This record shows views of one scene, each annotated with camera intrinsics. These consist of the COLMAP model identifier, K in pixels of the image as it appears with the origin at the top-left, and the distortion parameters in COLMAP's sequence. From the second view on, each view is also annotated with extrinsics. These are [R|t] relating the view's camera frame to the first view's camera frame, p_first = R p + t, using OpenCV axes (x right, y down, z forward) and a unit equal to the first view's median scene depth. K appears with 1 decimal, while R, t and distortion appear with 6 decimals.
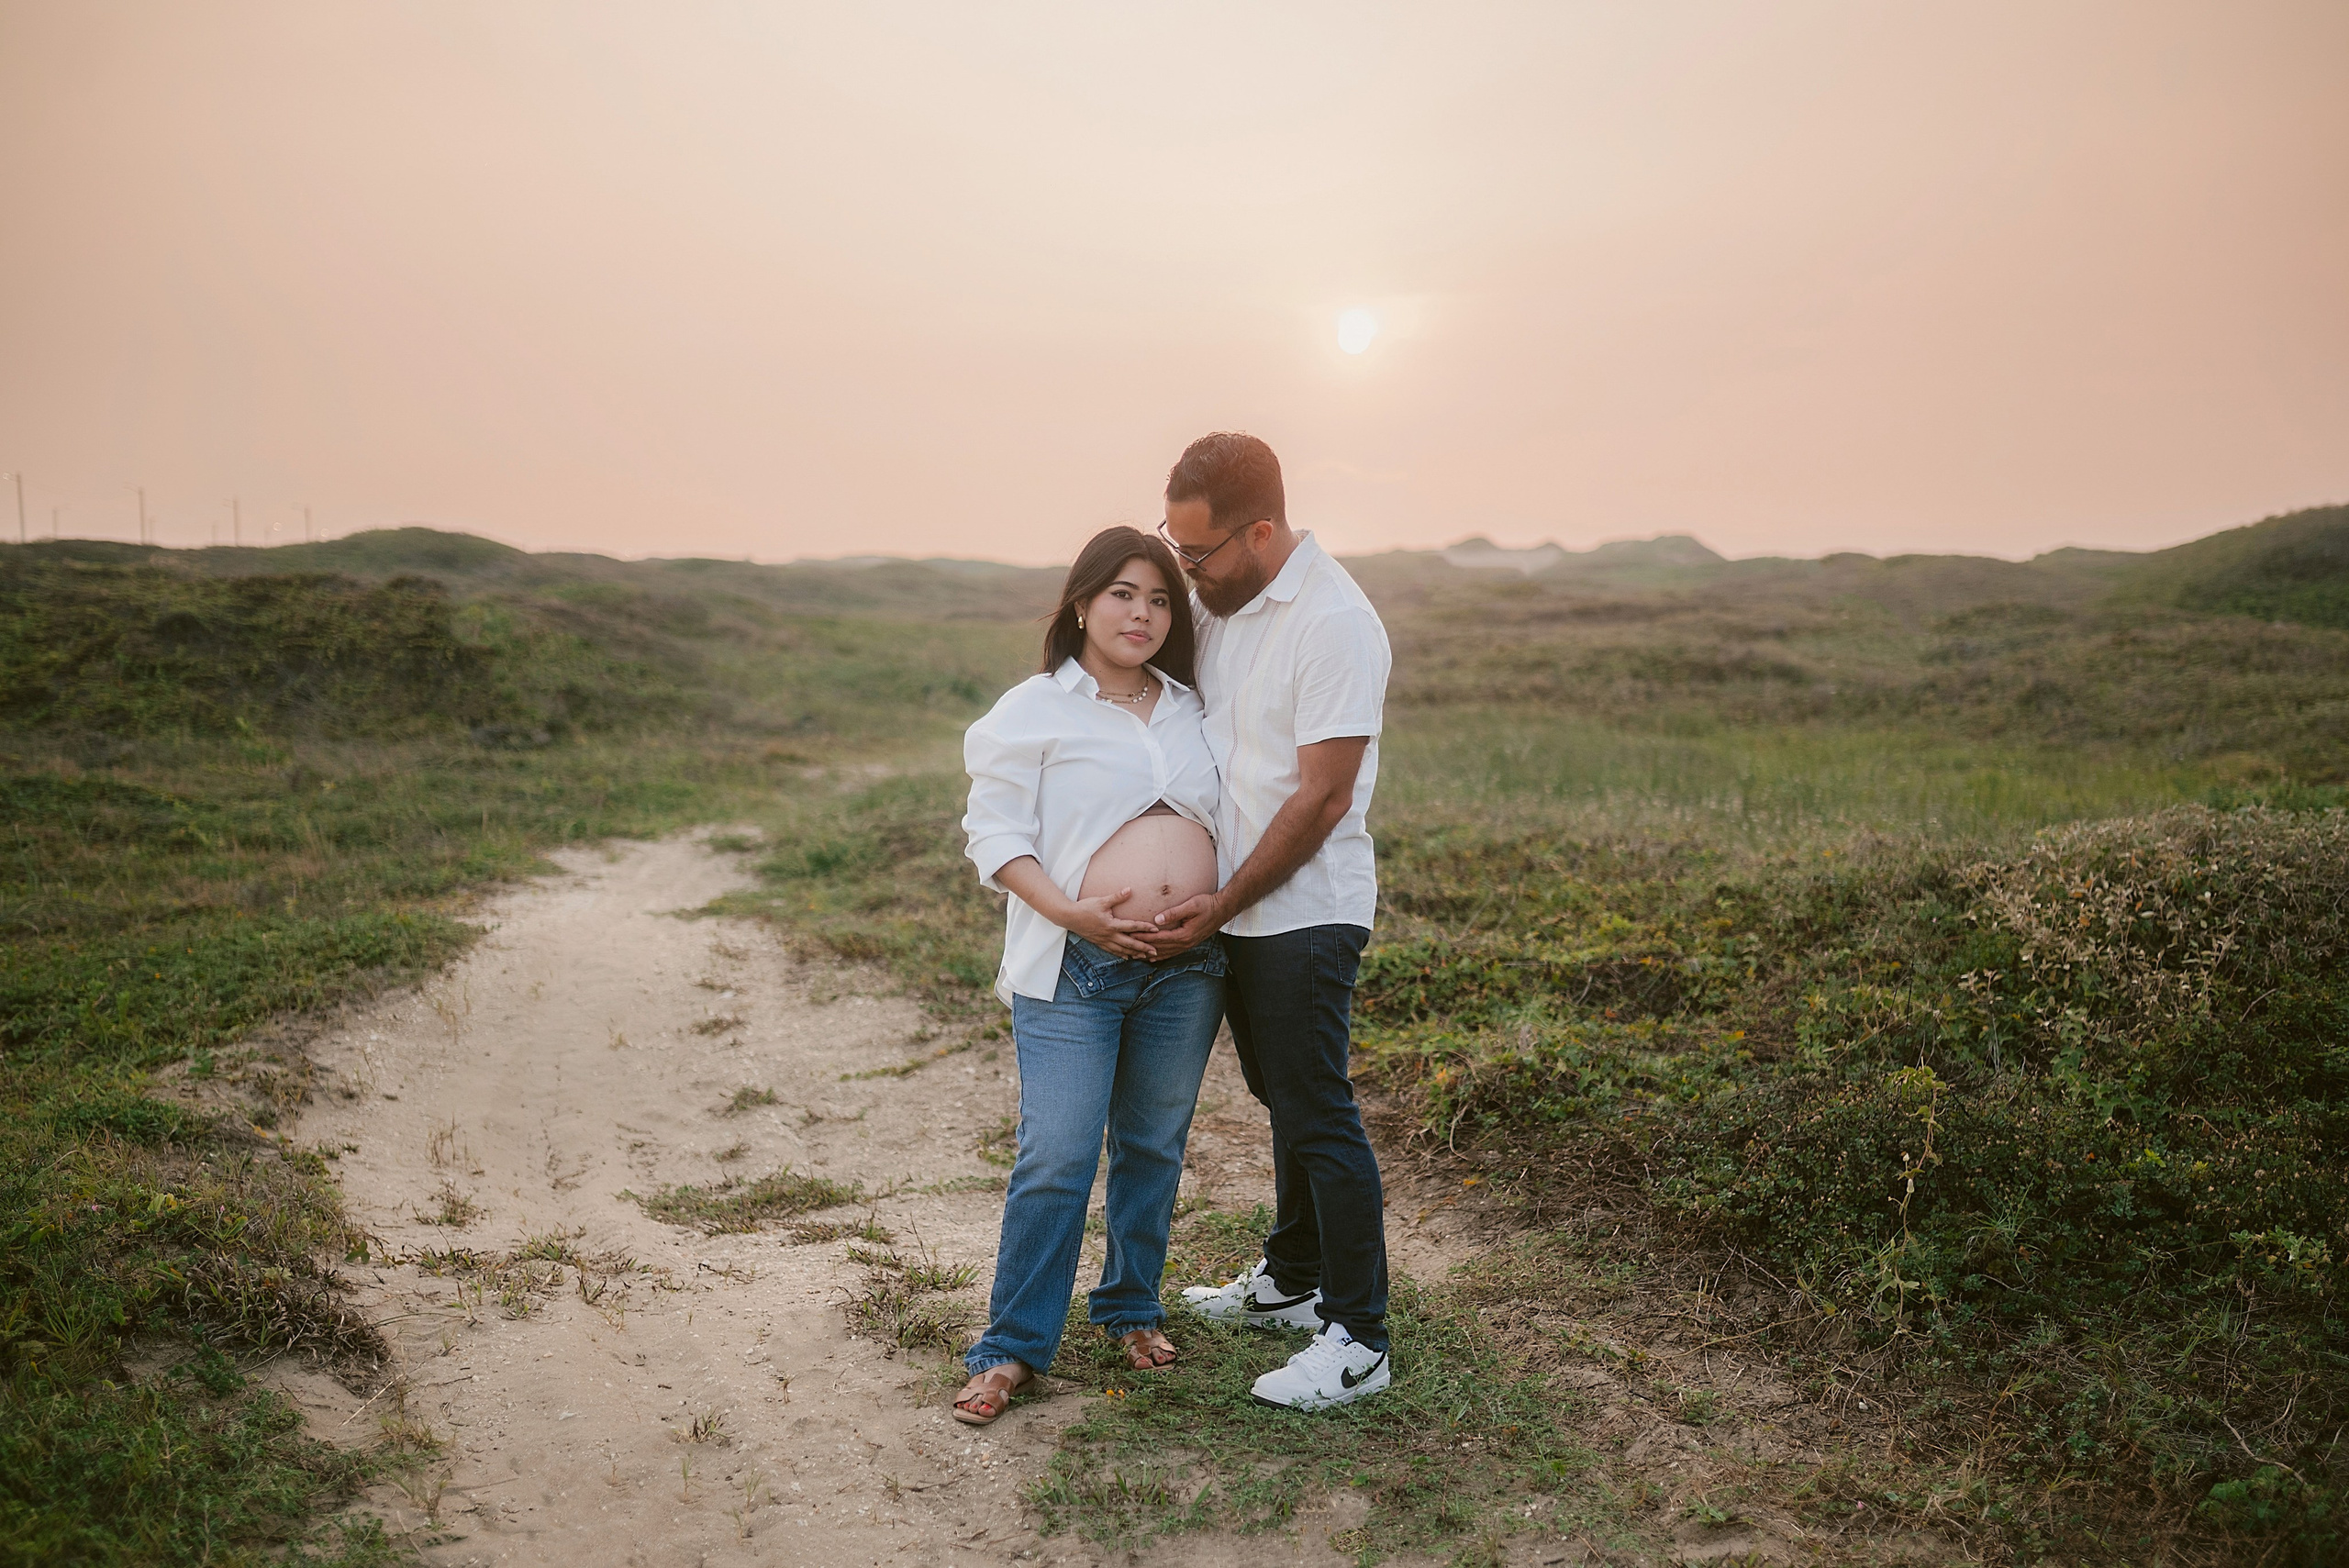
lens RADIAL K [[2408.2, 0, 1186.2], [0, 2408.2, 813.5], [0, 0, 1]] dist [-0.064596, 0.111170]
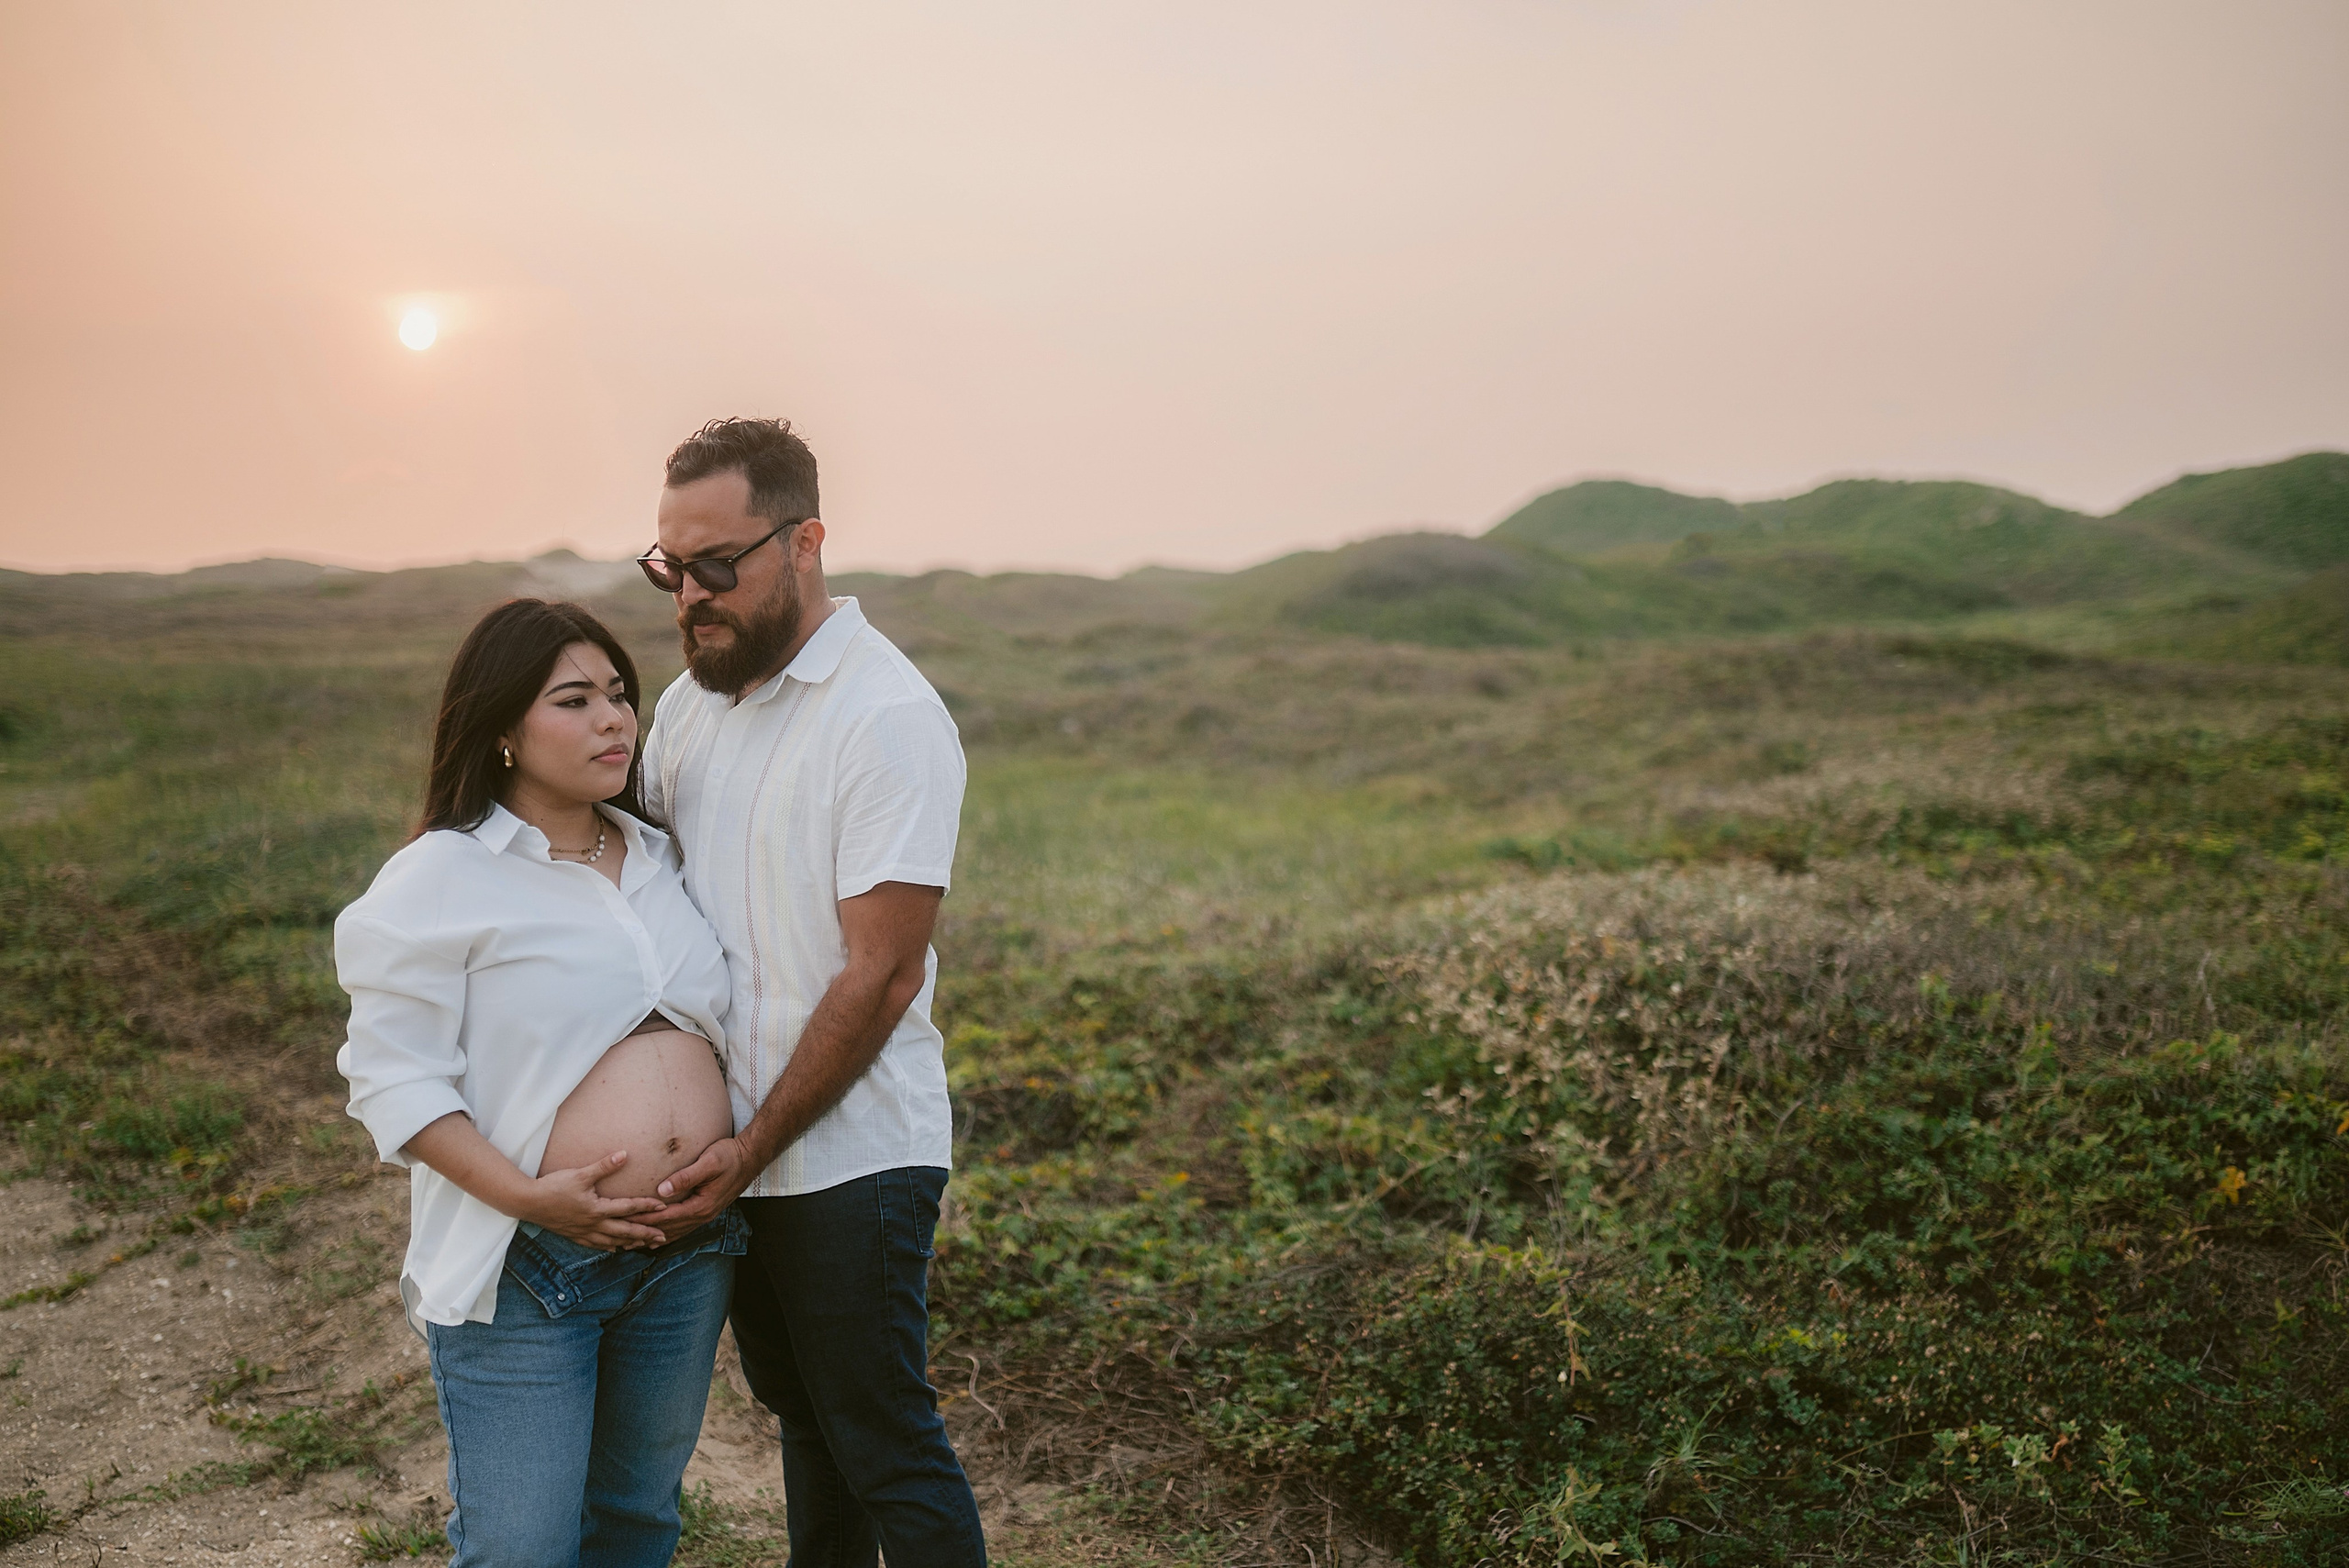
lens RADIAL K [[2430.4, 0, 1266.7], [0, 2430.4, 843.8], [0, 0, 1]] dist [-0.023979, 0.023589]
pose [[0.920196, -0.031071, 0.390223, -0.058120], [0.028580, 0.999517, 0.012188, -0.027878], [-0.390414, -0.000063, 0.920640, 0.153103]]
